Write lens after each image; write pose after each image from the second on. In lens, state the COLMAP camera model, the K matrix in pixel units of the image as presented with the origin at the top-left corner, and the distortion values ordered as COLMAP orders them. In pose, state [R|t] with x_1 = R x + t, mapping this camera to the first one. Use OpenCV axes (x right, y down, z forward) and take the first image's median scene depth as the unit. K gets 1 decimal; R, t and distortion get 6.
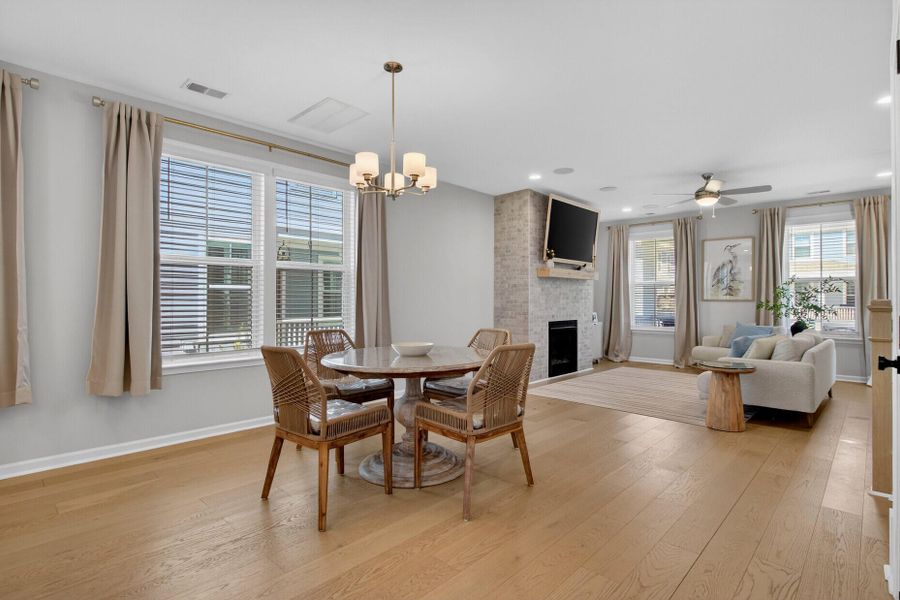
lens RADIAL K [[442.9, 0, 456.5], [0, 442.9, 297.2], [0, 0, 1]] dist [-0.002552, -0.001151]
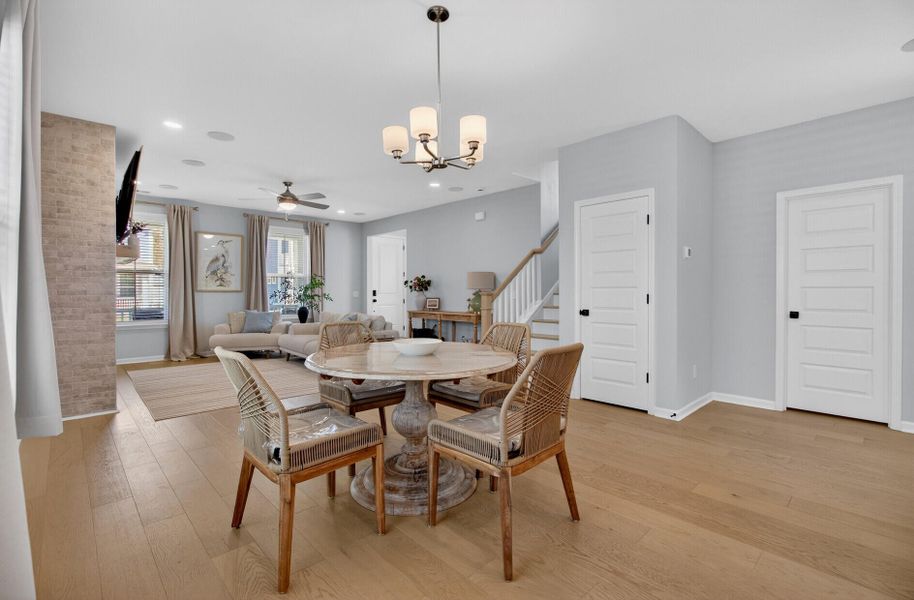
lens RADIAL K [[415.2, 0, 455.4], [0, 415.2, 293.8], [0, 0, 1]] dist [-0.000789, 0.000333]
pose [[0.063787, -0.005991, 0.997946, -0.395390], [-0.006514, 0.999958, 0.006419, 0.004031], [-0.997942, -0.006910, 0.063746, 0.388696]]
